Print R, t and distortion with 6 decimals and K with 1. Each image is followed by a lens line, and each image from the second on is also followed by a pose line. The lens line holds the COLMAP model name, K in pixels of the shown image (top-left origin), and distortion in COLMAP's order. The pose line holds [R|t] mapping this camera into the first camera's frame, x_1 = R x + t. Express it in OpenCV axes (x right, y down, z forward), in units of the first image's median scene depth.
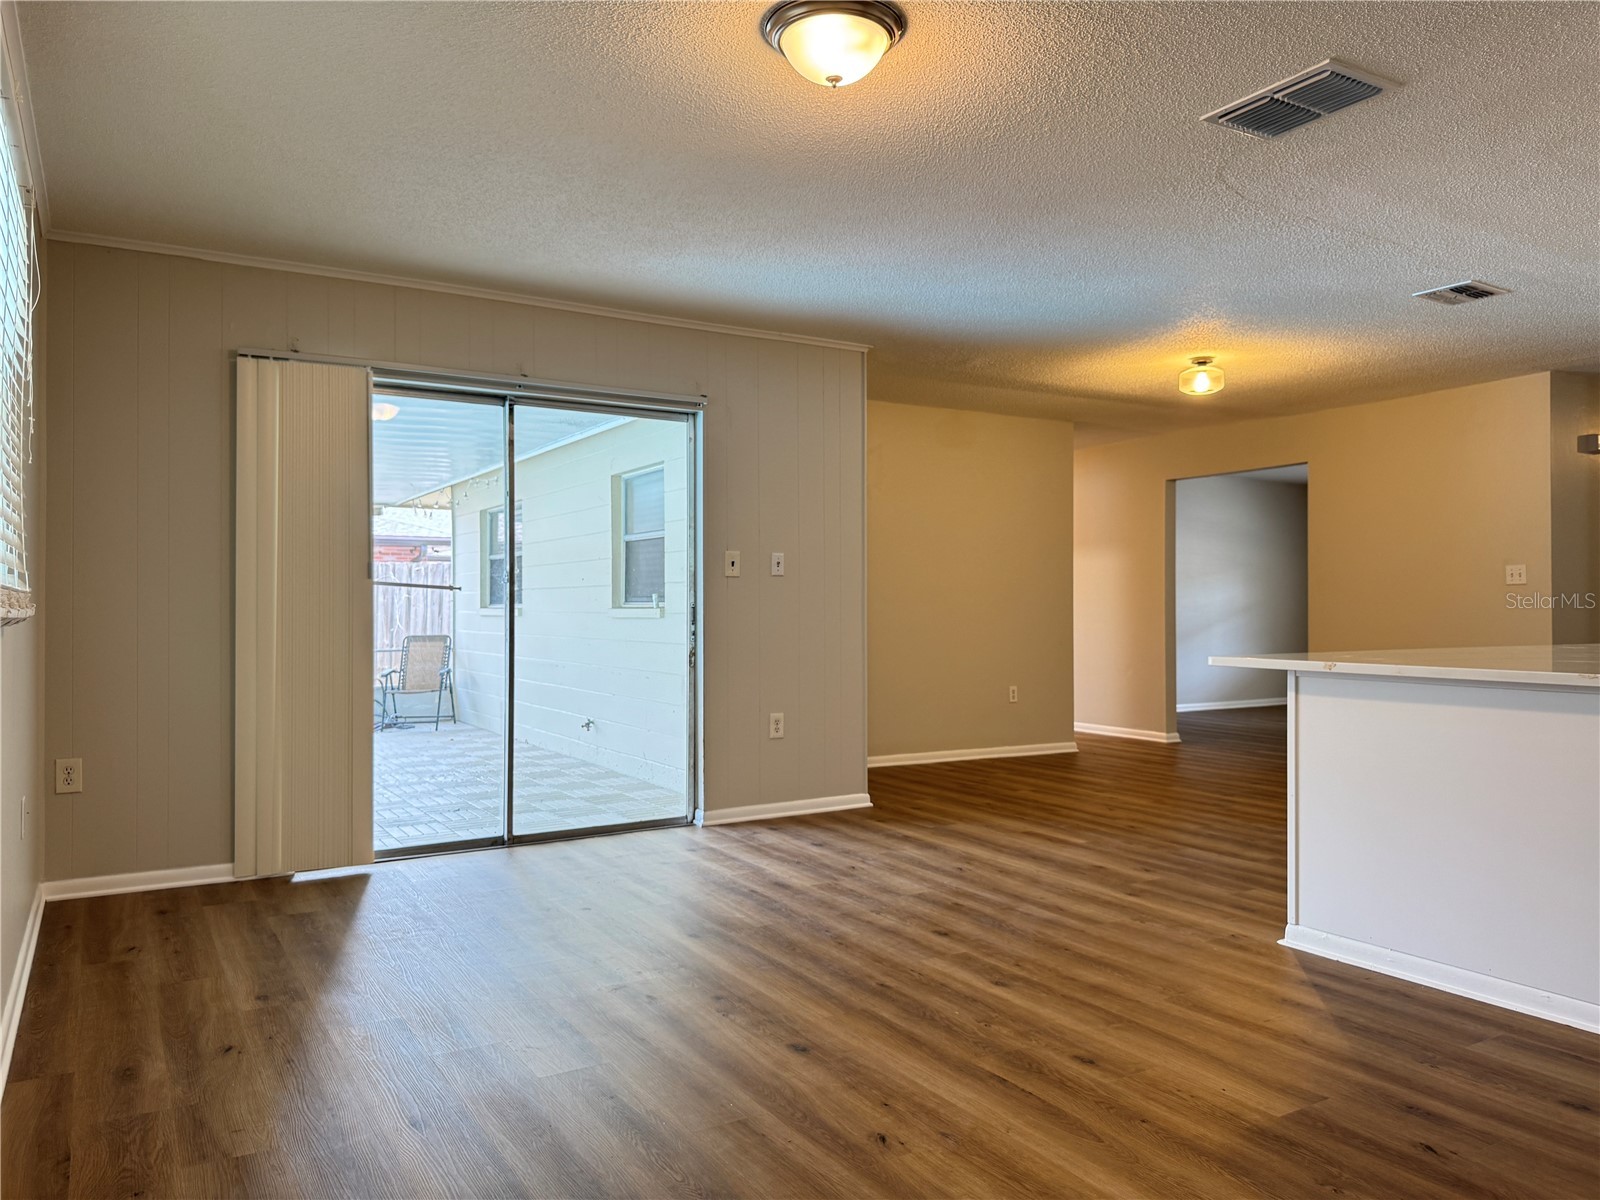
lens RADIAL K [[1131.0, 0, 801.6], [0, 1131.0, 605.9], [0, 0, 1]] dist [0.062259, -0.068394]
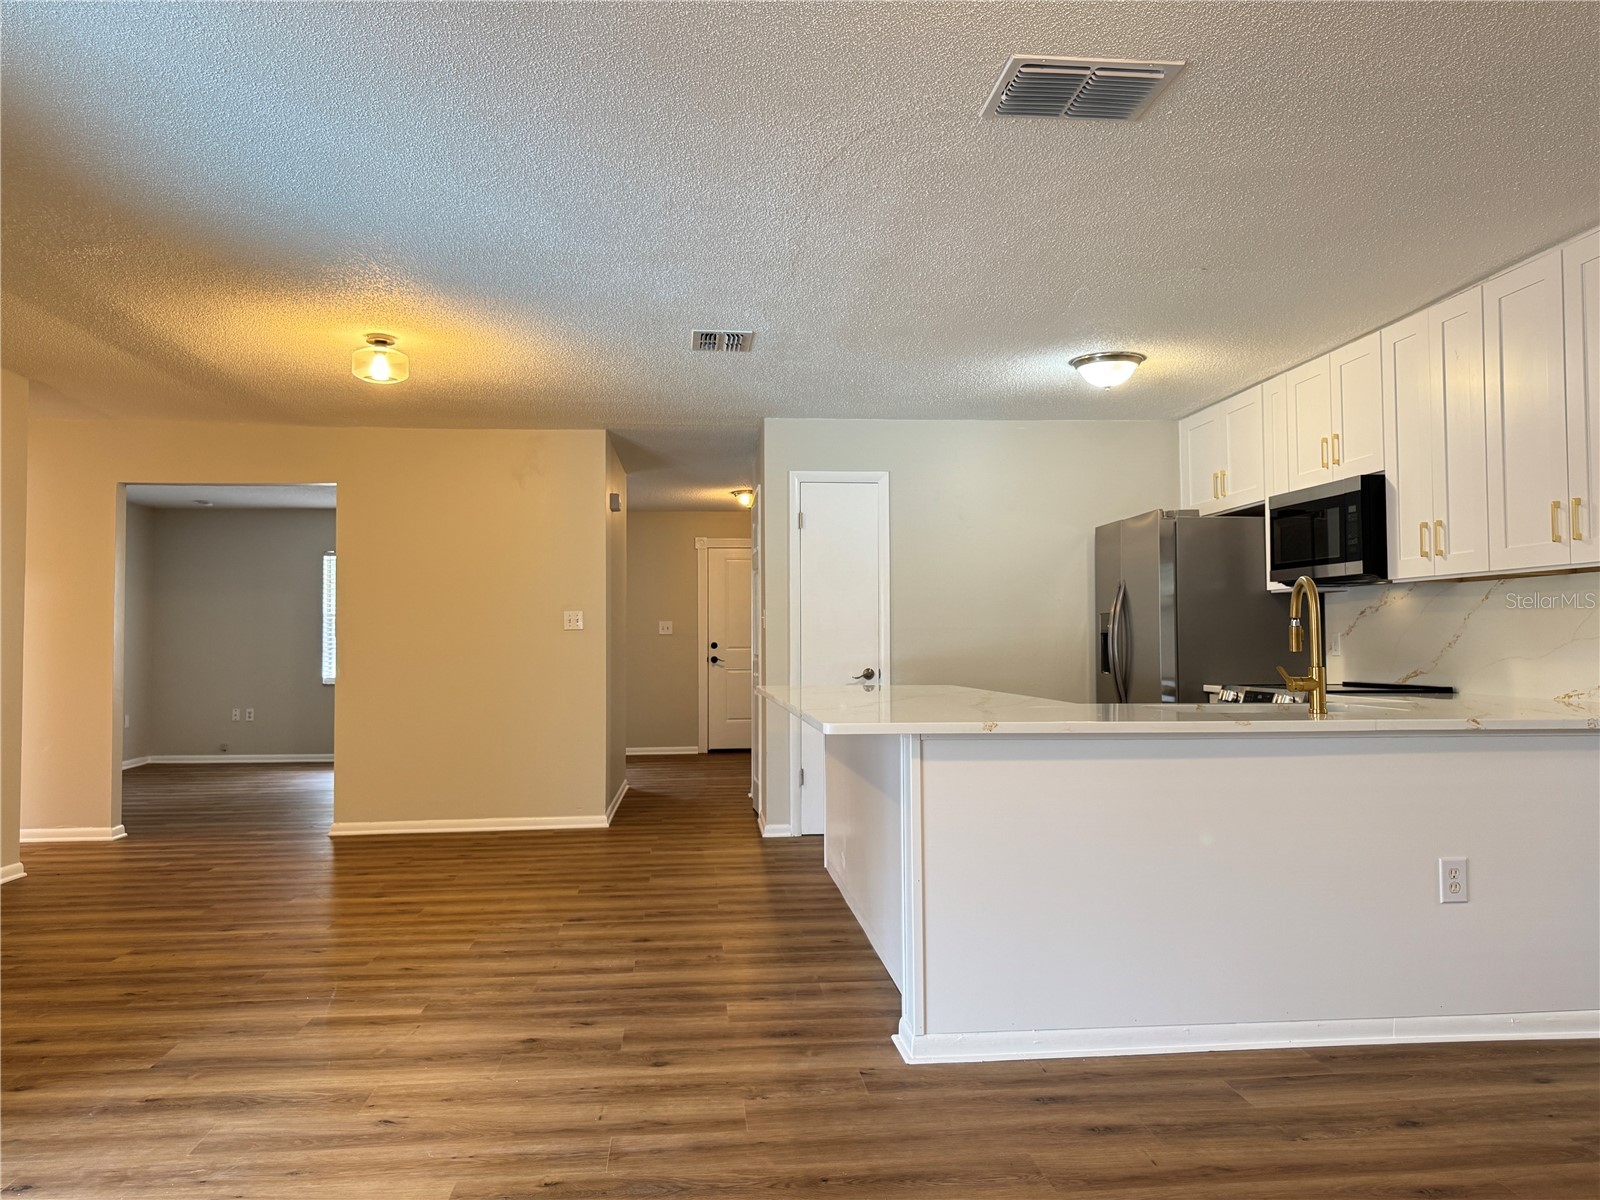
lens RADIAL K [[1131.0, 0, 793.5], [0, 1131.0, 603.4], [0, 0, 1]] dist [0.062259, -0.068394]
pose [[0.436347, 0.029492, 0.899295, -0.328056], [0.003666, 0.999396, -0.034553, -0.011068], [-0.899771, 0.018374, 0.435976, 0.608057]]
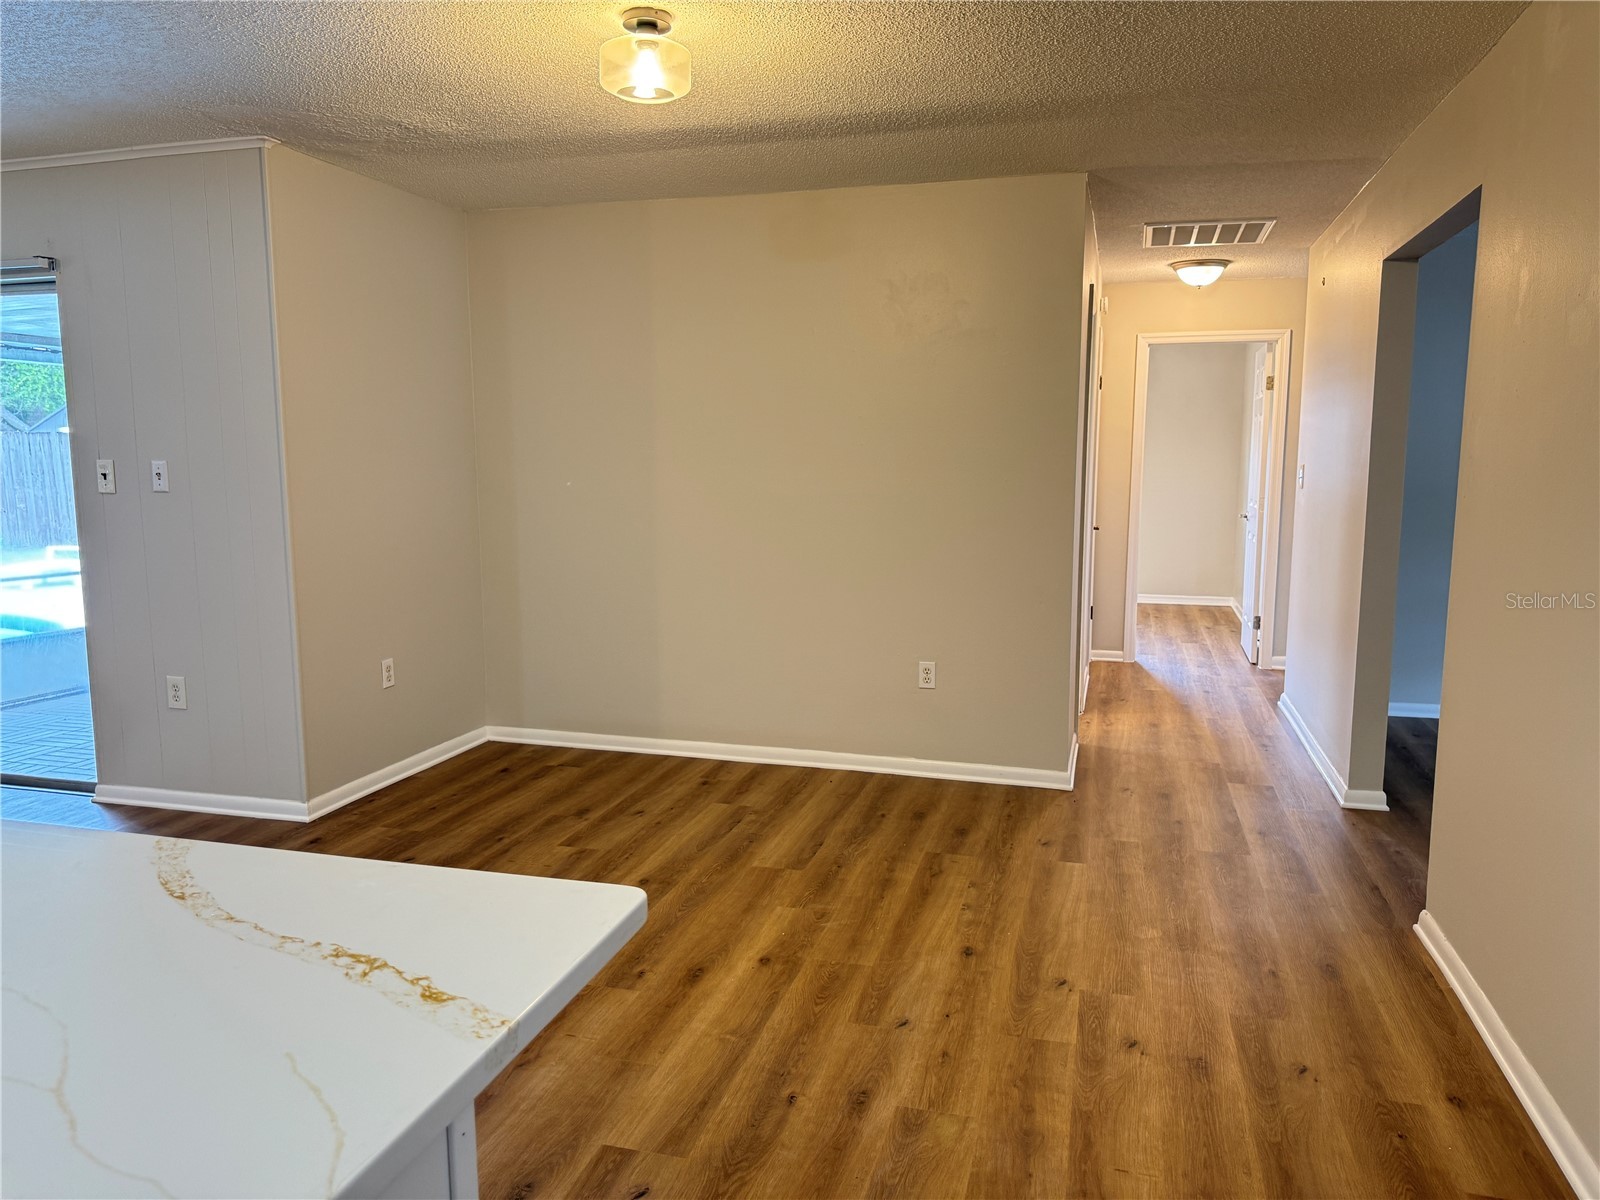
lens RADIAL K [[1131.0, 0, 800.0], [0, 1131.0, 587.7], [0, 0, 1]] dist [0.062259, -0.068394]
pose [[0.683386, 0.088946, -0.724619, 1.093487], [0.000393, 0.992506, 0.122199, -0.075830], [0.730058, -0.083794, 0.678229, 1.074202]]
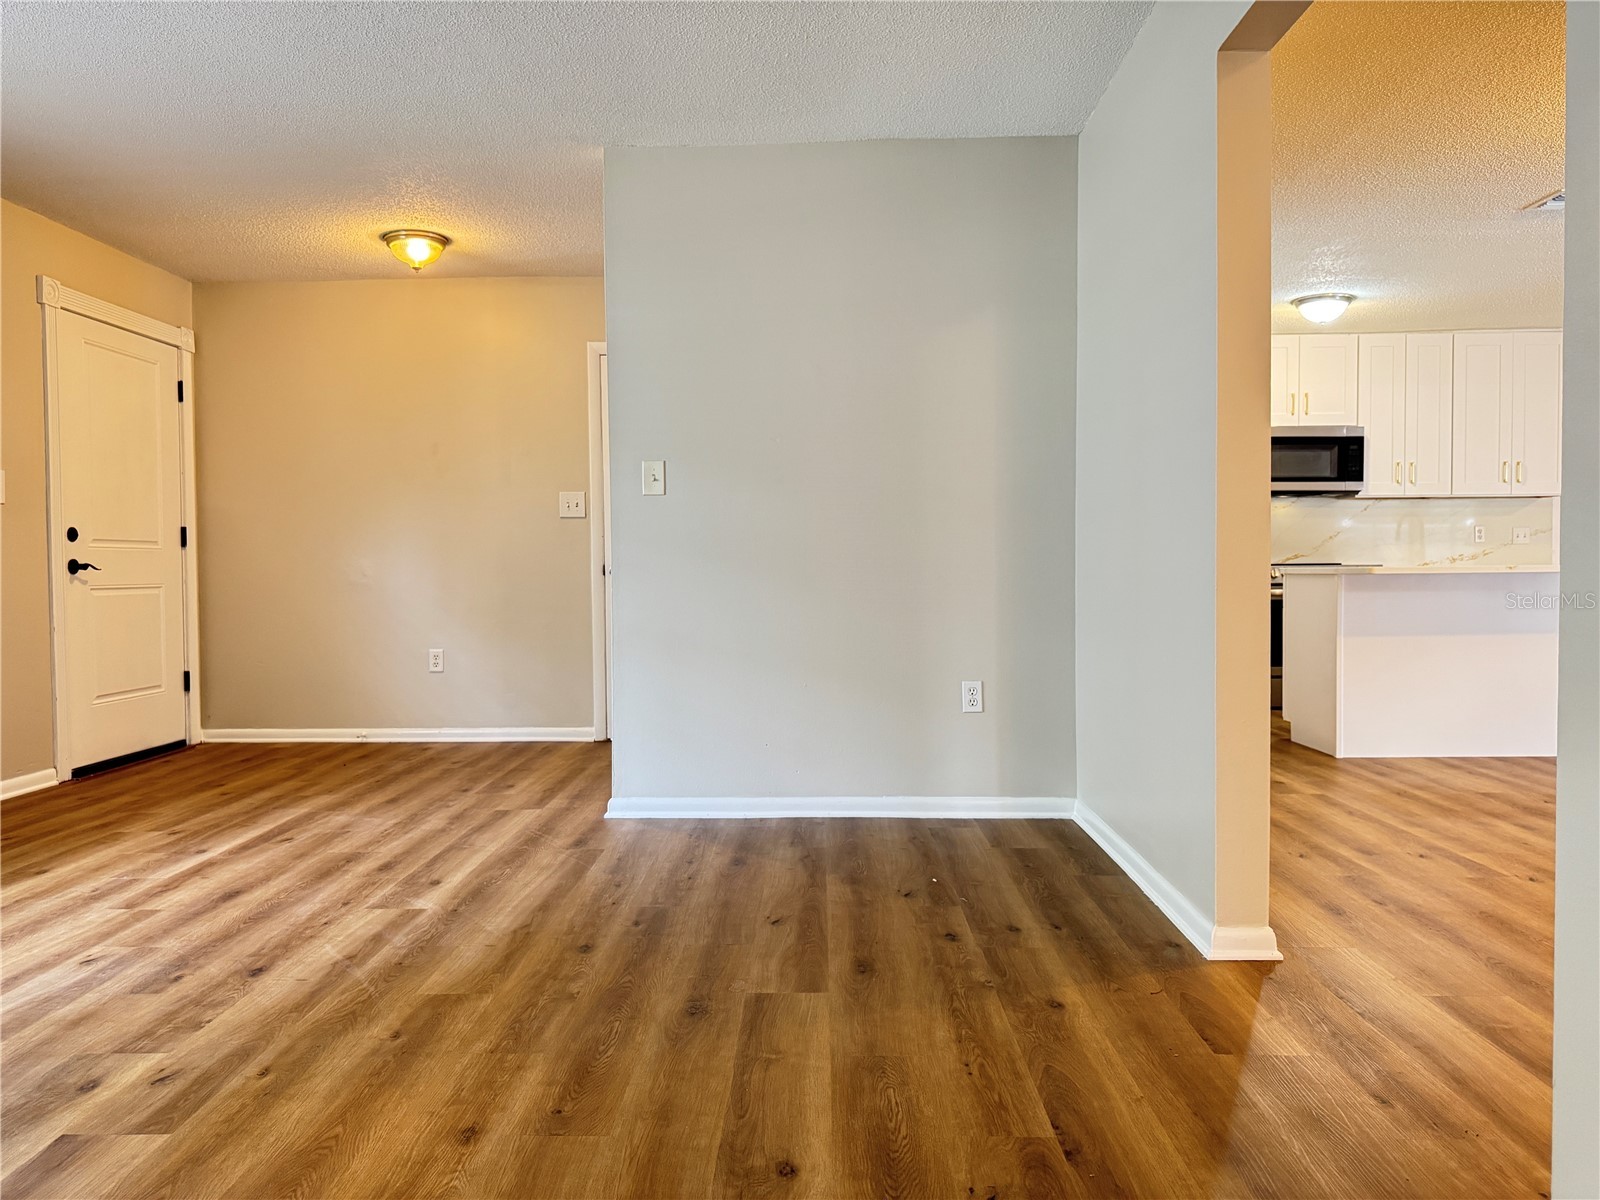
lens RADIAL K [[1131.0, 0, 807.7], [0, 1131.0, 598.6], [0, 0, 1]] dist [0.062259, -0.068394]
pose [[-0.846431, -0.008021, 0.532439, 0.719903], [0.007722, 0.999597, 0.027335, 0.035213], [-0.532443, 0.027249, -0.846027, 2.558298]]
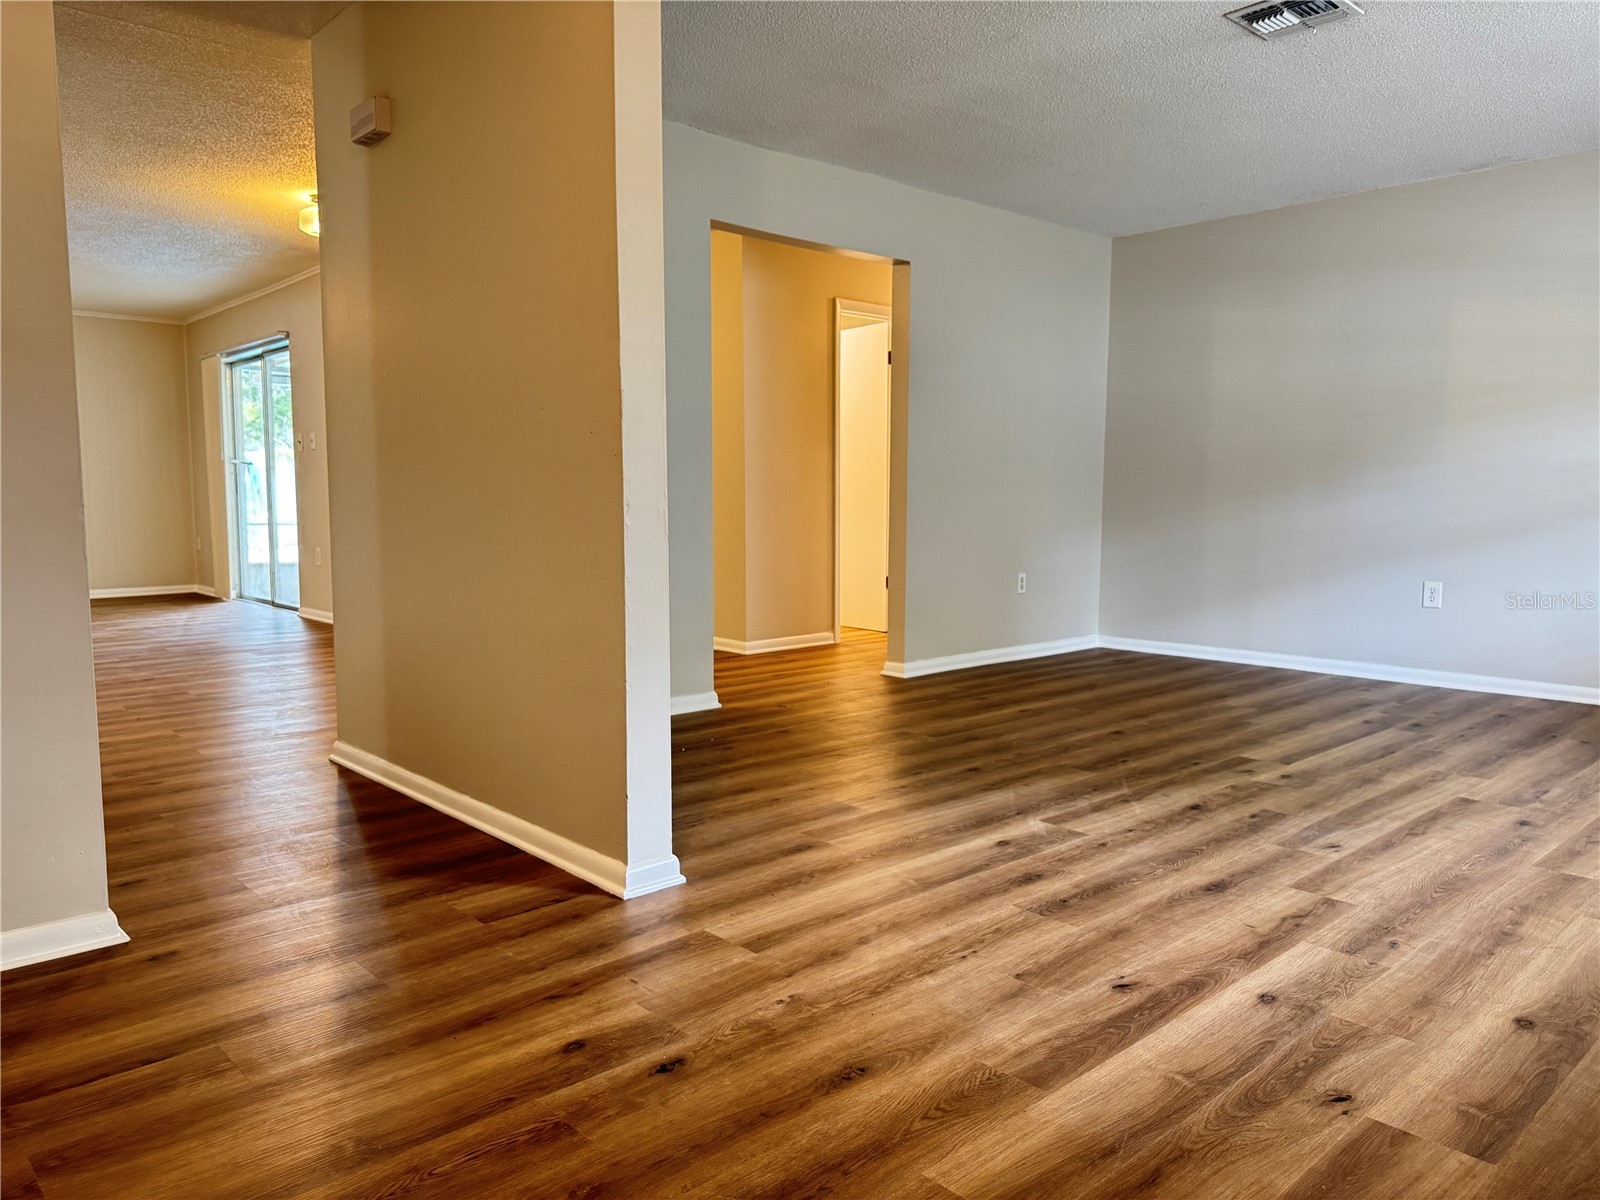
lens RADIAL K [[1131.0, 0, 800.2], [0, 1131.0, 600.9], [0, 0, 1]] dist [0.062259, -0.068394]
pose [[0.197606, 0.108295, -0.974281, 2.009165], [-0.022691, 0.994118, 0.105898, 0.027117], [0.980019, 0.001181, 0.198901, 1.767266]]
